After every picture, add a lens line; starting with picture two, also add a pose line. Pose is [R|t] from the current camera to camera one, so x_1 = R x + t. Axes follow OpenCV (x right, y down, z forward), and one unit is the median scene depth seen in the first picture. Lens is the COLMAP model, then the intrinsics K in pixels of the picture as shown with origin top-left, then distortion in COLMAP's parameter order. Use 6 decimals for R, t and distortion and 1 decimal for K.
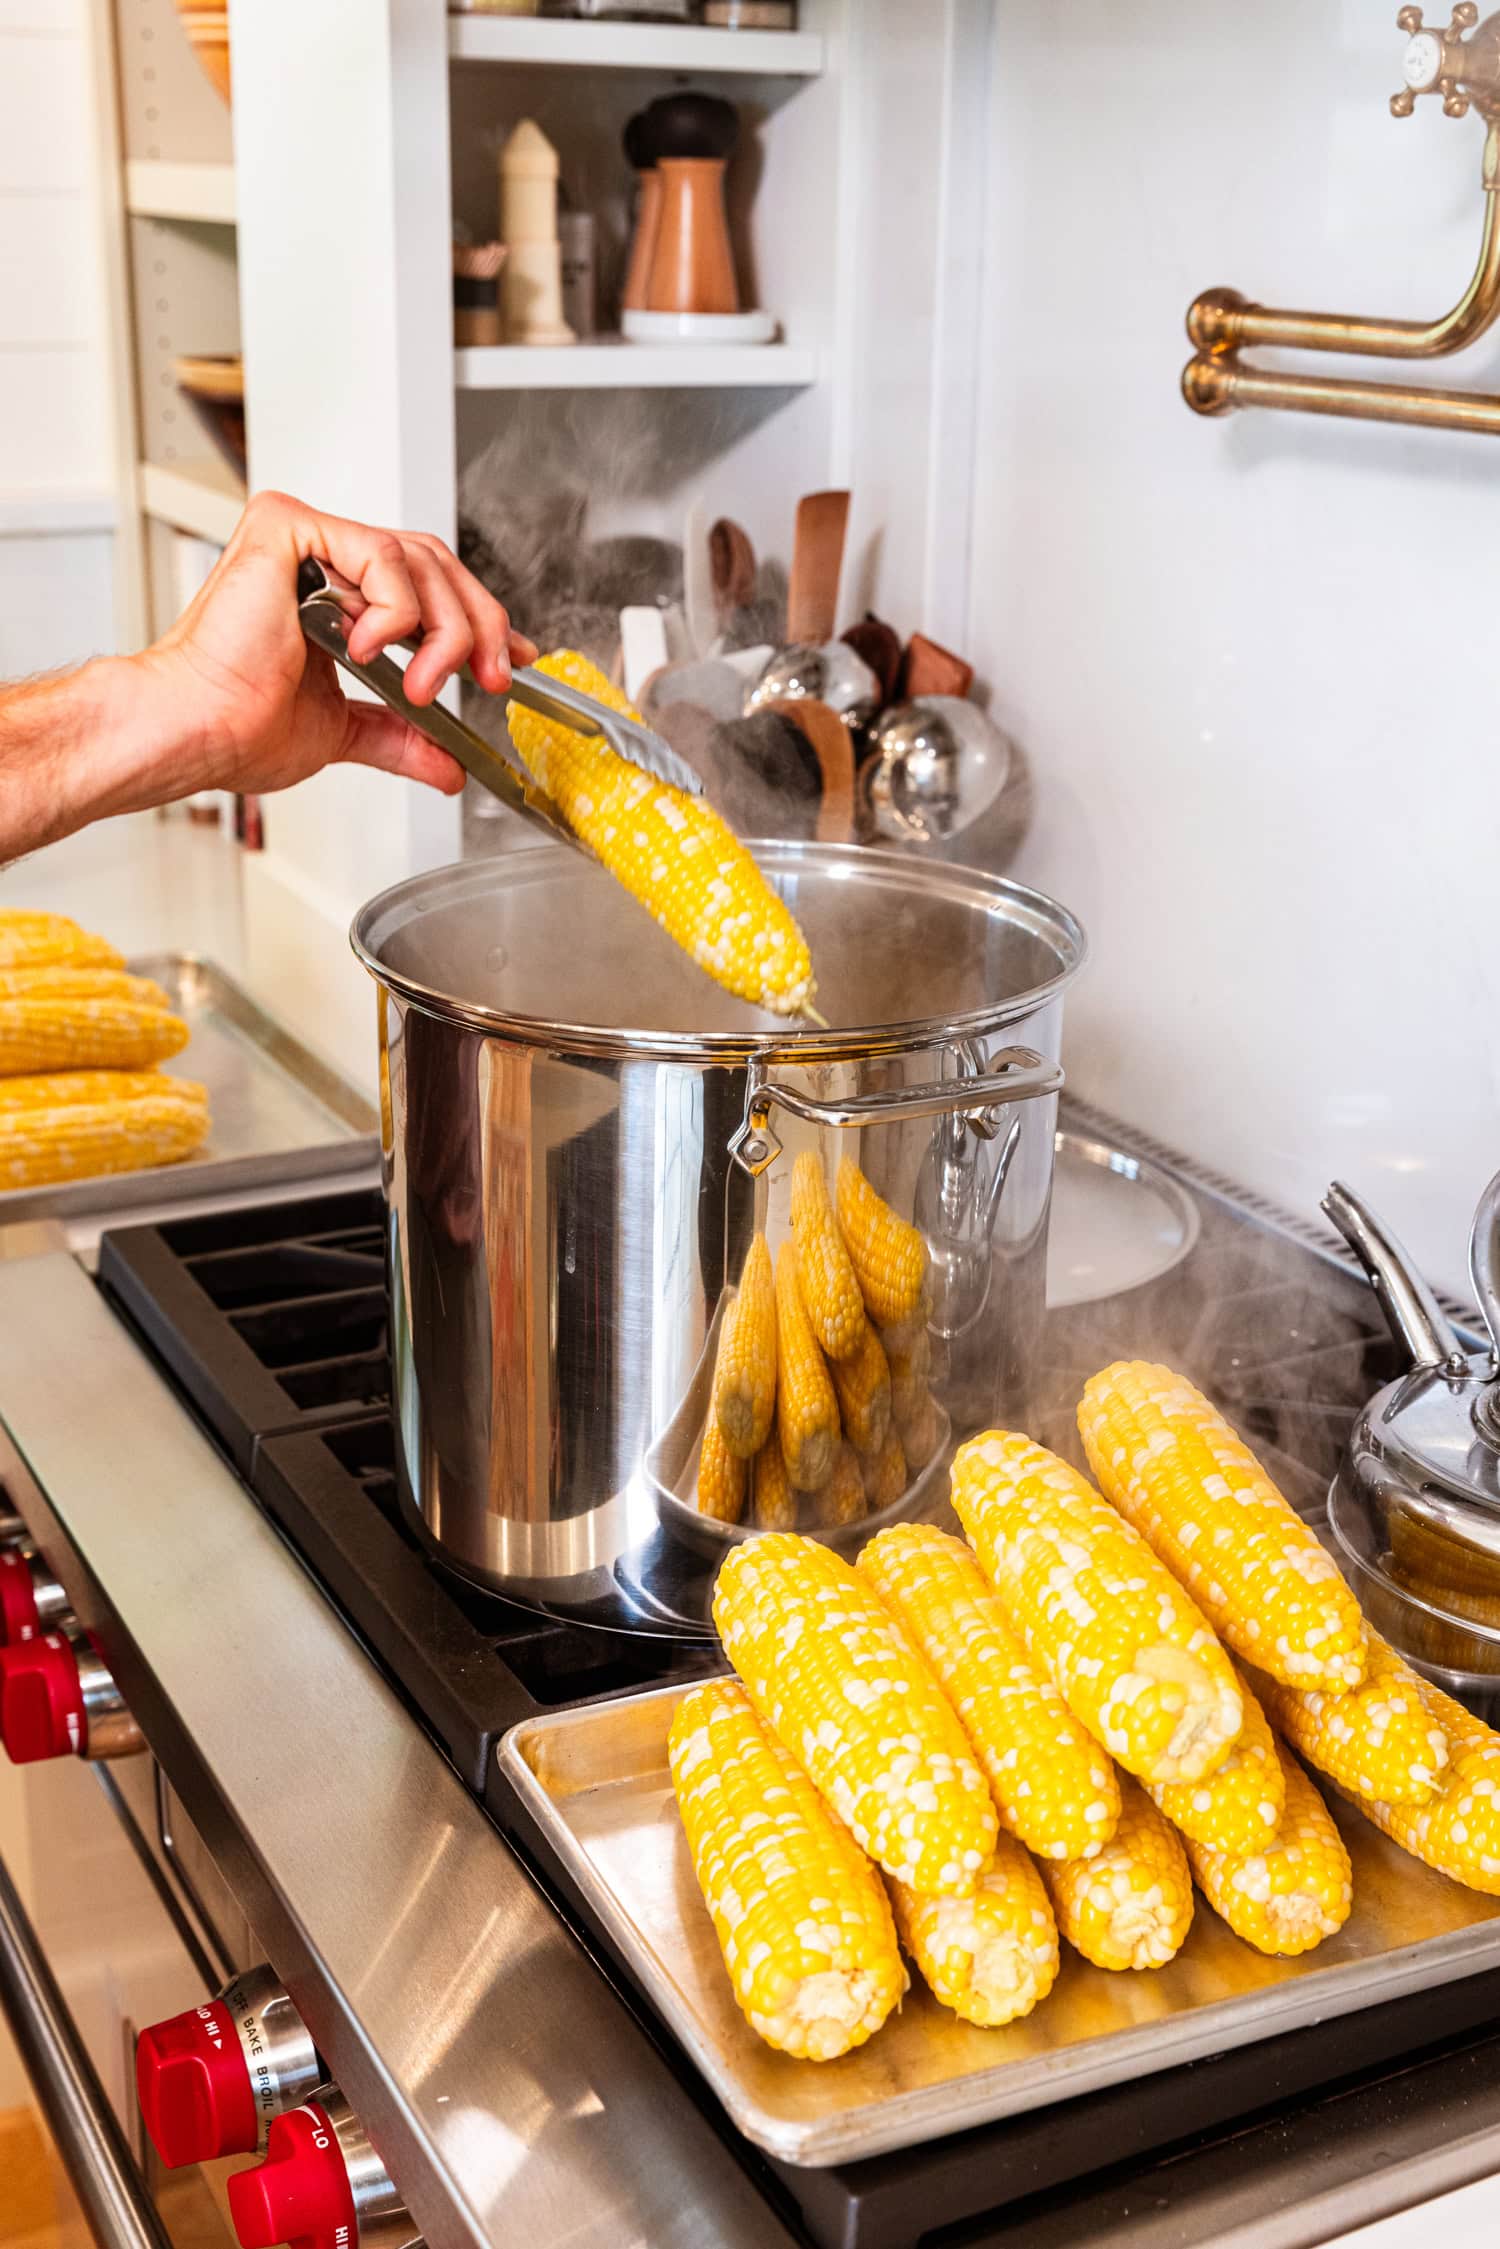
lens RADIAL K [[2686.8, 0, 750.0], [0, 2686.8, 1124.5], [0, 0, 1]] dist [-0.109905, -0.003674]
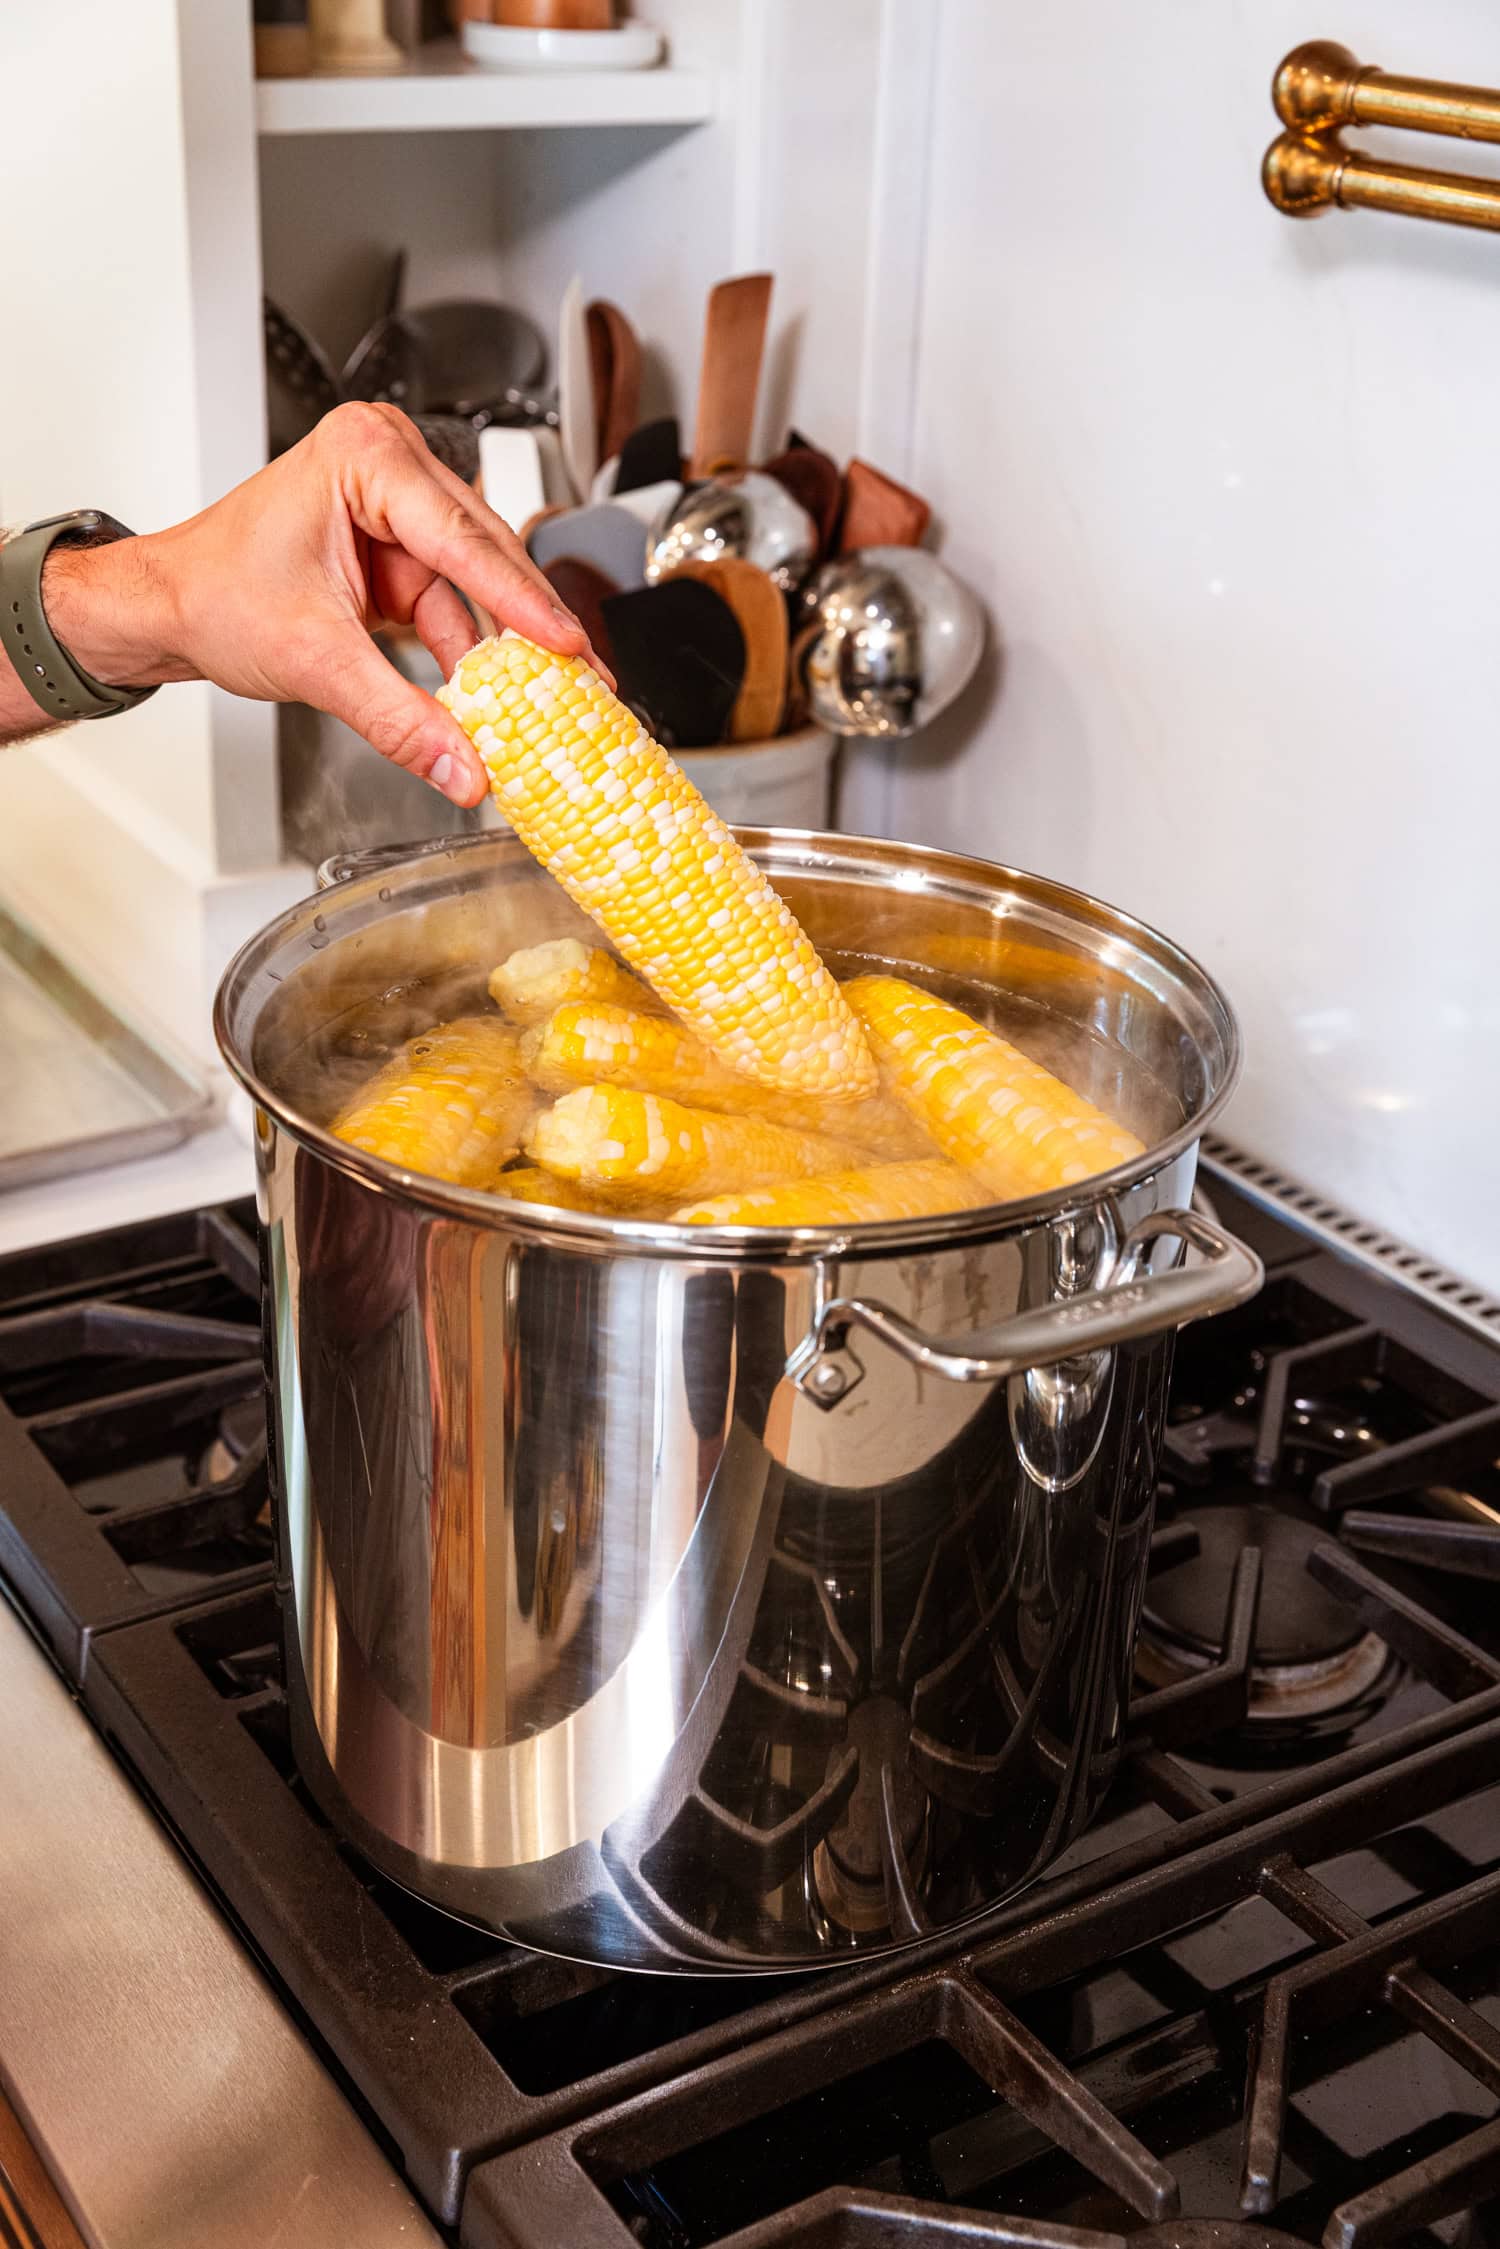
lens RADIAL K [[2845.9, 0, 750.0], [0, 2845.9, 1124.5], [0, 0, 1]] dist [-0.019326, -0.062214]
pose [[0.995683, -0.021734, 0.090241, -0.050919], [0.011991, 0.994172, 0.107138, -0.081787], [-0.092044, -0.105594, 0.990140, 0.156603]]
